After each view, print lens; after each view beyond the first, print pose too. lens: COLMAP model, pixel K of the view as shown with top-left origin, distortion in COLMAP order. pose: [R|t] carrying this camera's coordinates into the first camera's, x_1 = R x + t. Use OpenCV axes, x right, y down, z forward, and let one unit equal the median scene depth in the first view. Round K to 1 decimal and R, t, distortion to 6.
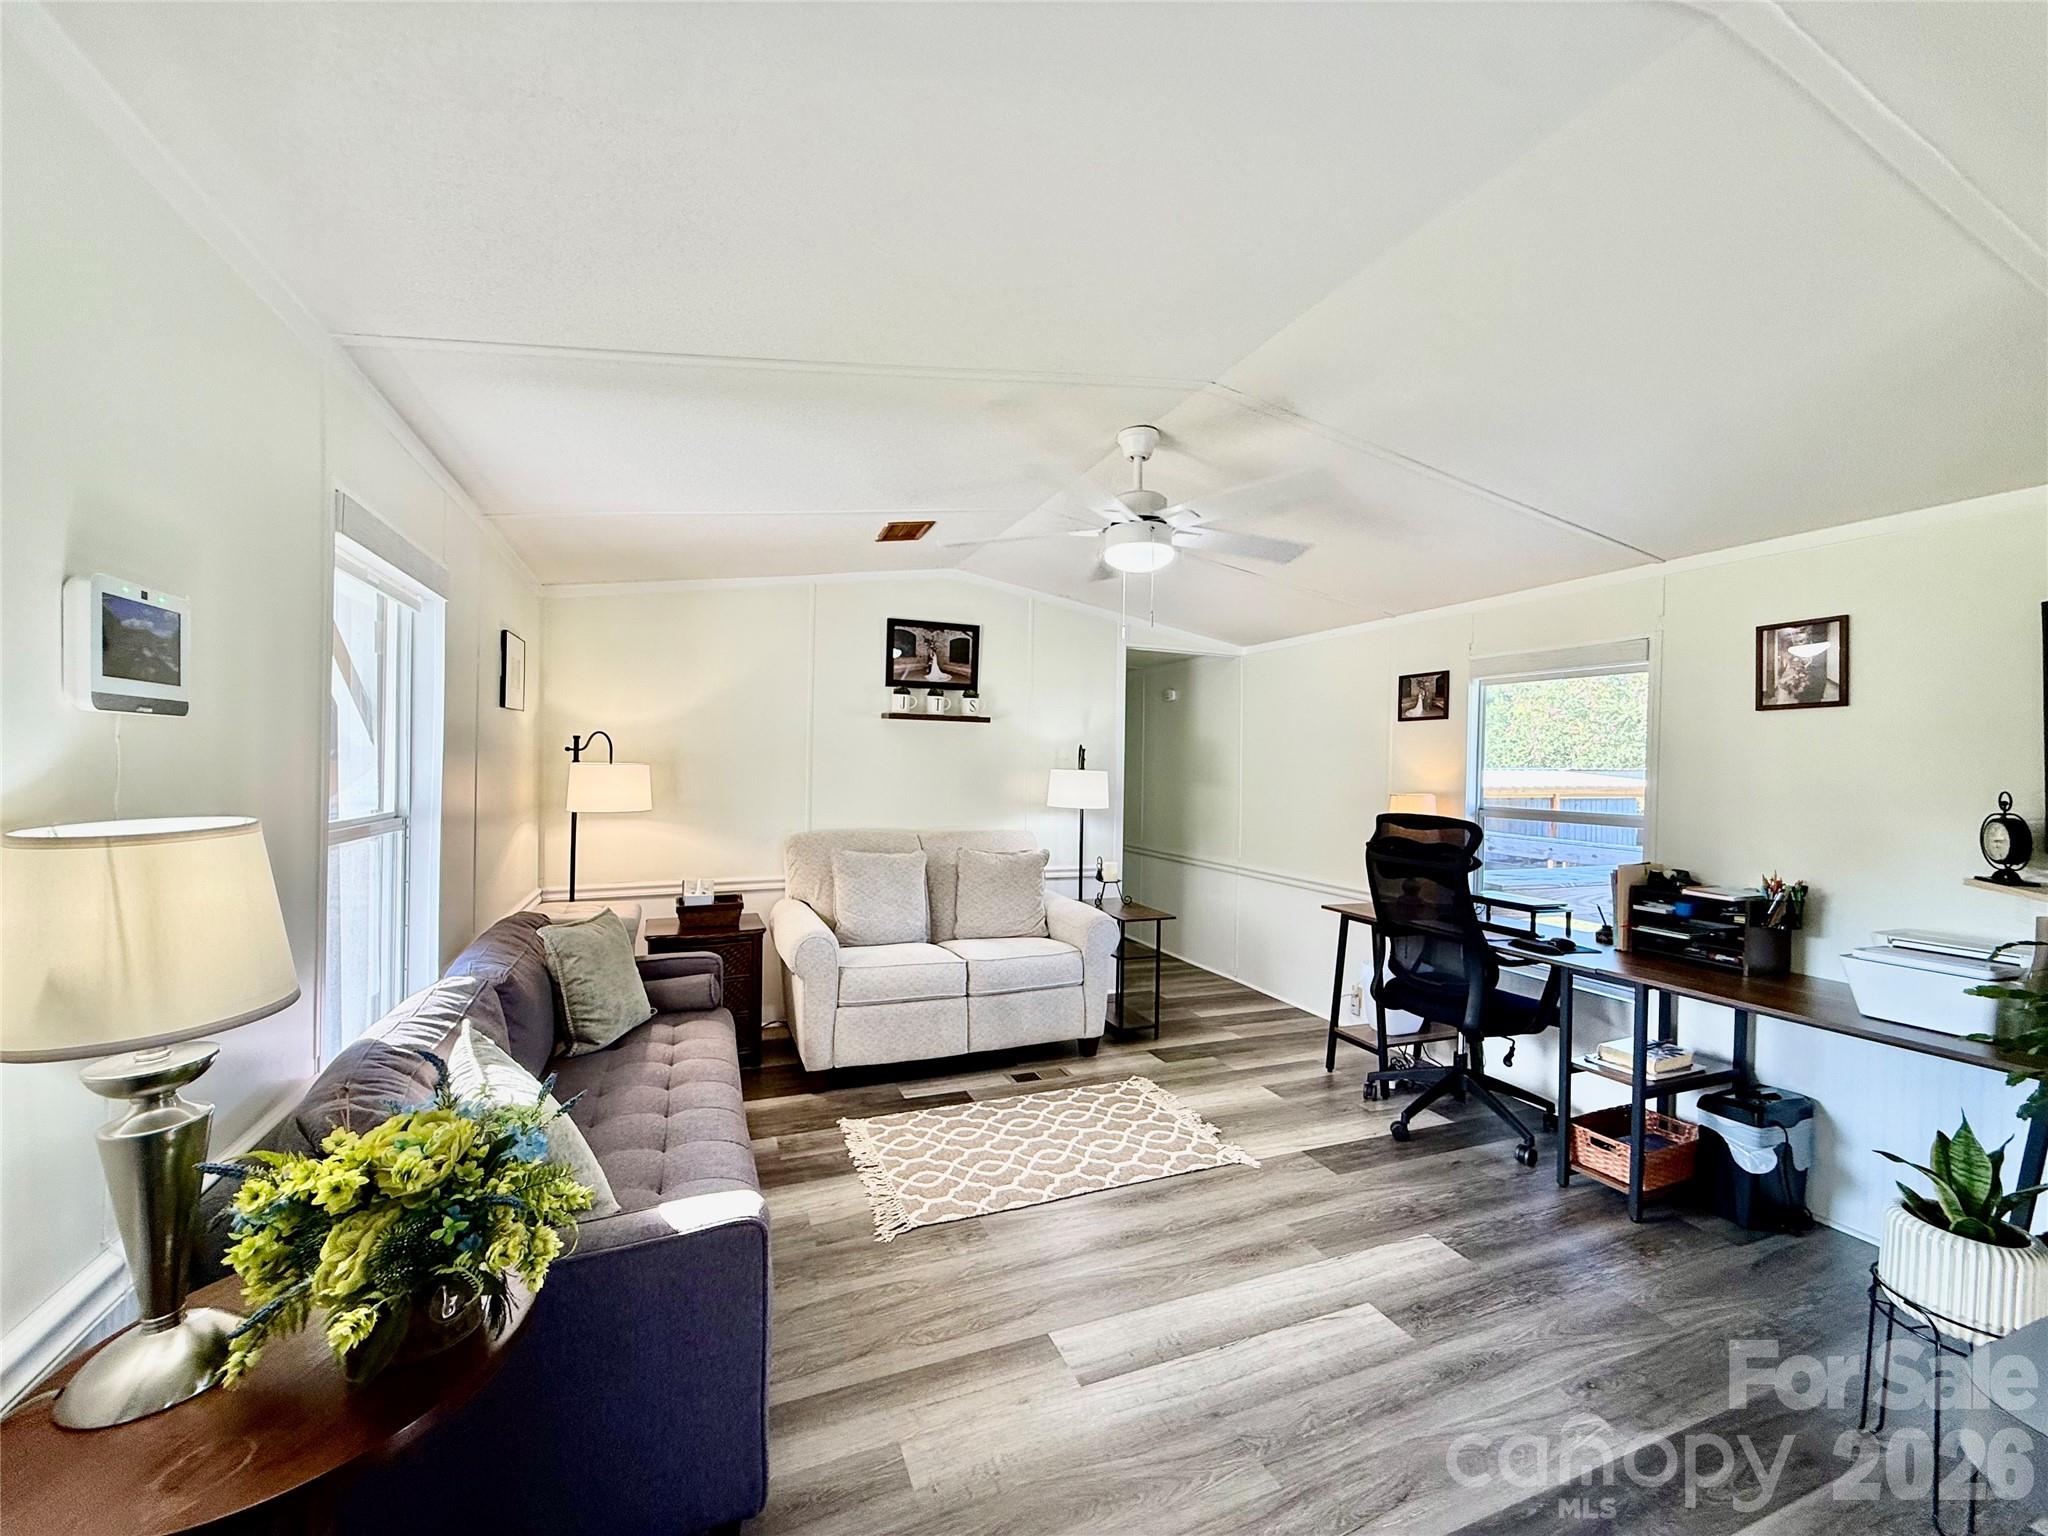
lens RADIAL K [[811.6, 0, 1026.0], [0, 811.6, 775.1], [0, 0, 1]] dist [-0.000945, 0.000419]
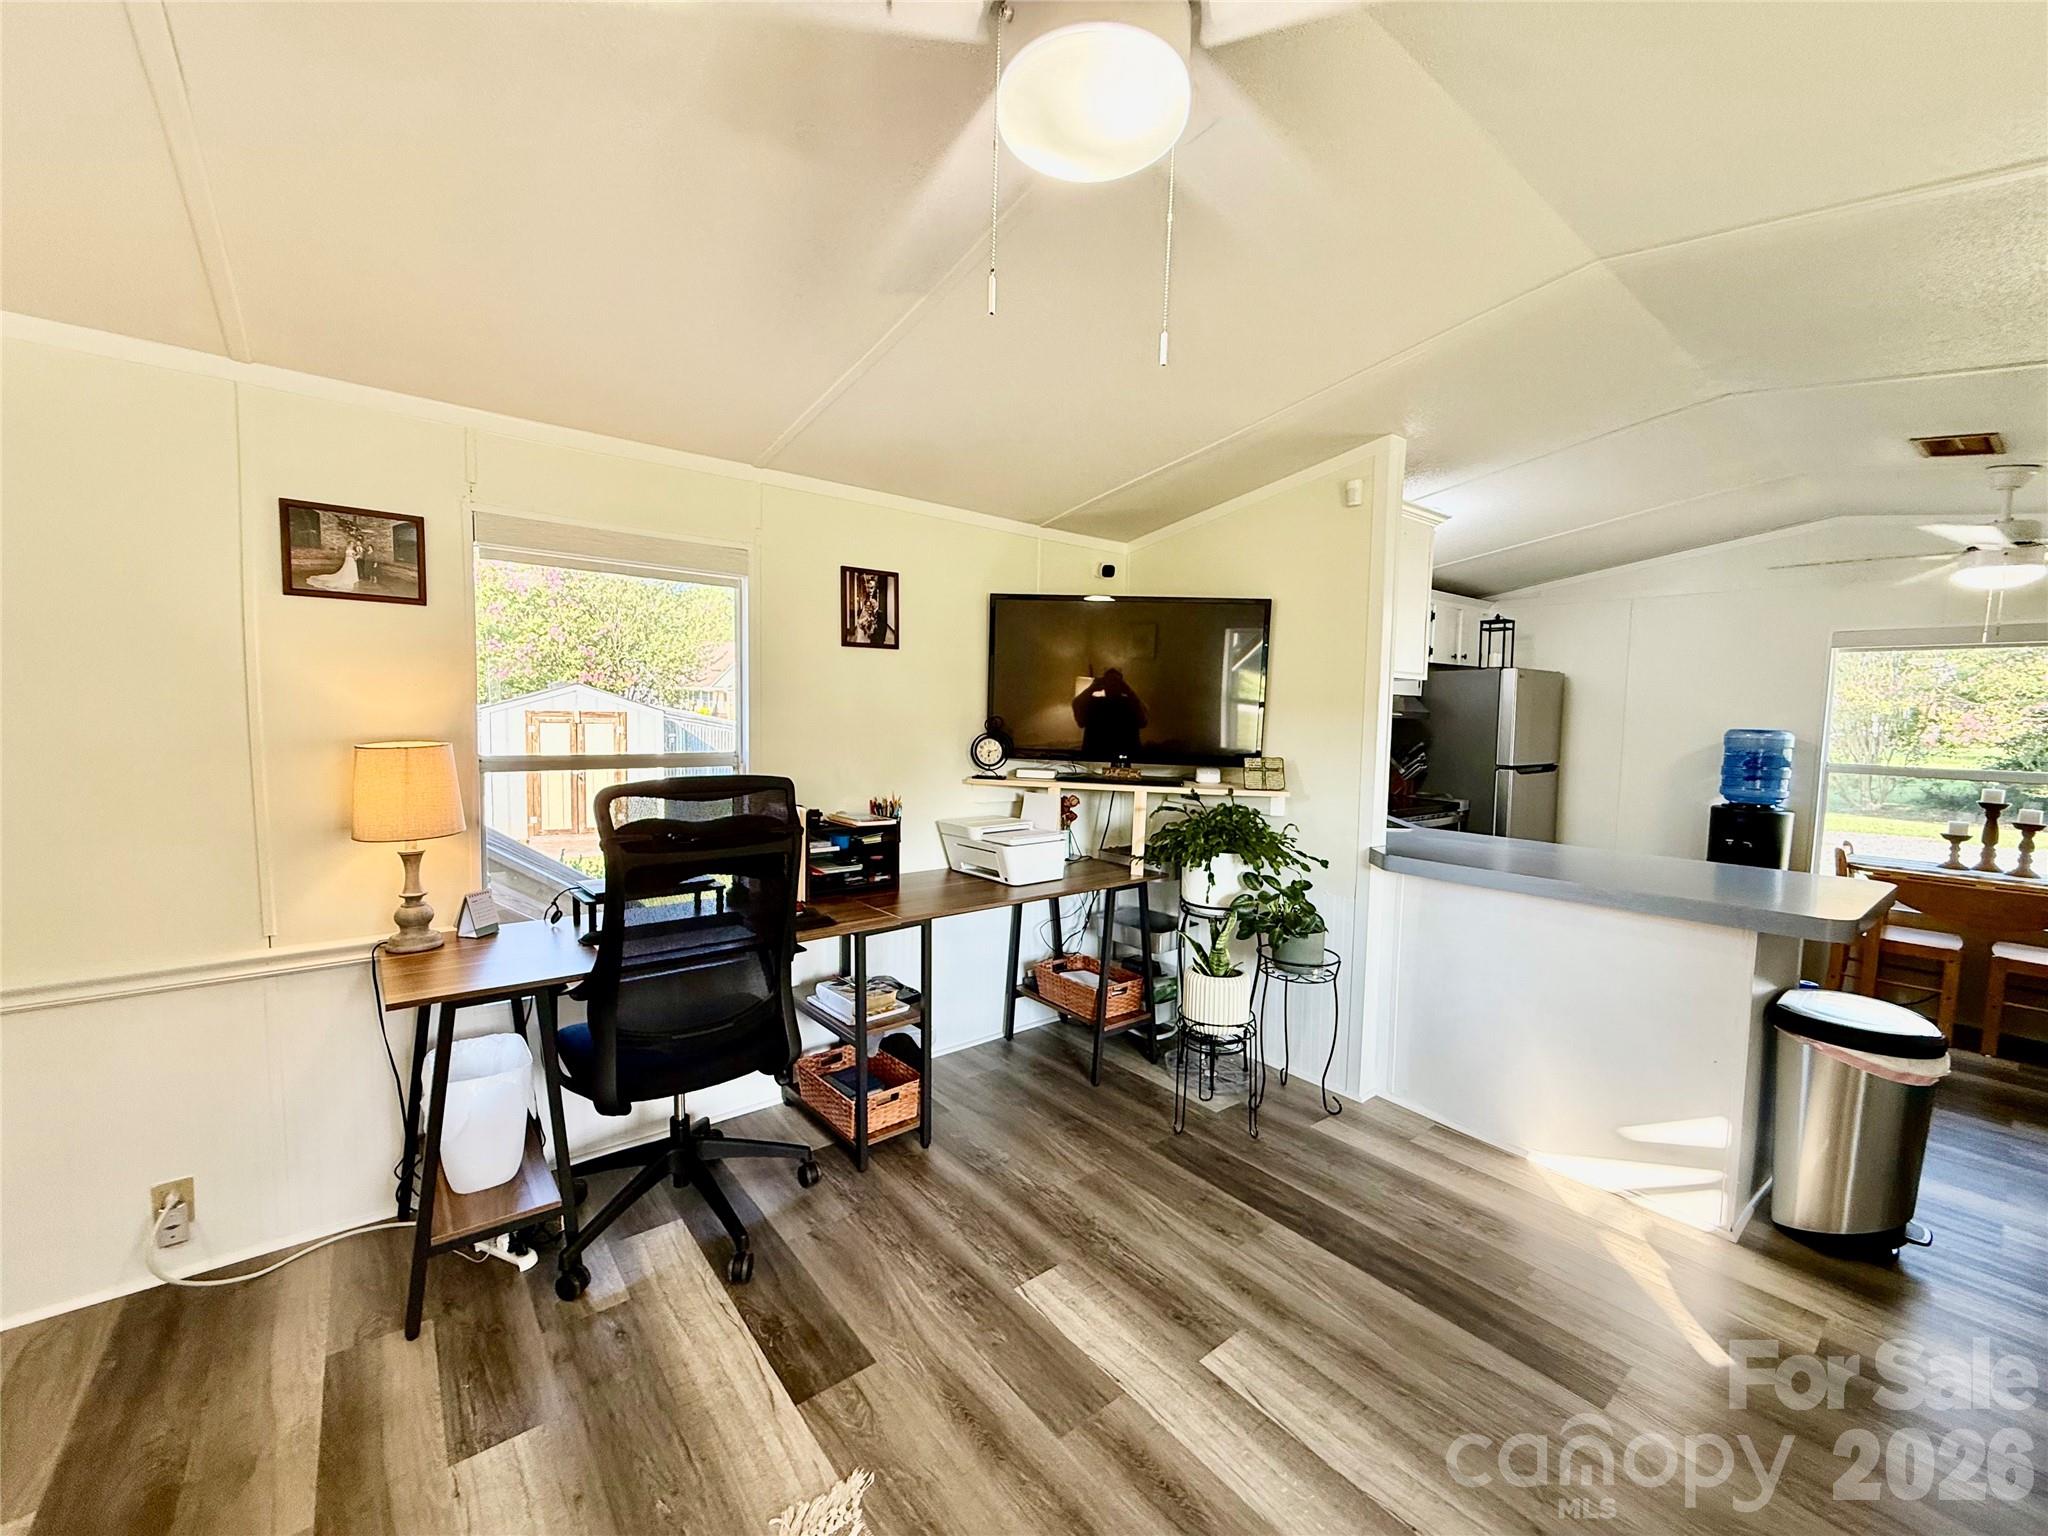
lens RADIAL K [[811.6, 0, 1022.6], [0, 811.6, 762.5], [0, 0, 1]] dist [-0.000945, 0.000419]
pose [[-0.285776, -0.090745, 0.953990, -0.208848], [-0.017167, 0.995831, 0.089582, -0.026629], [-0.958143, 0.009223, -0.286142, 1.106439]]
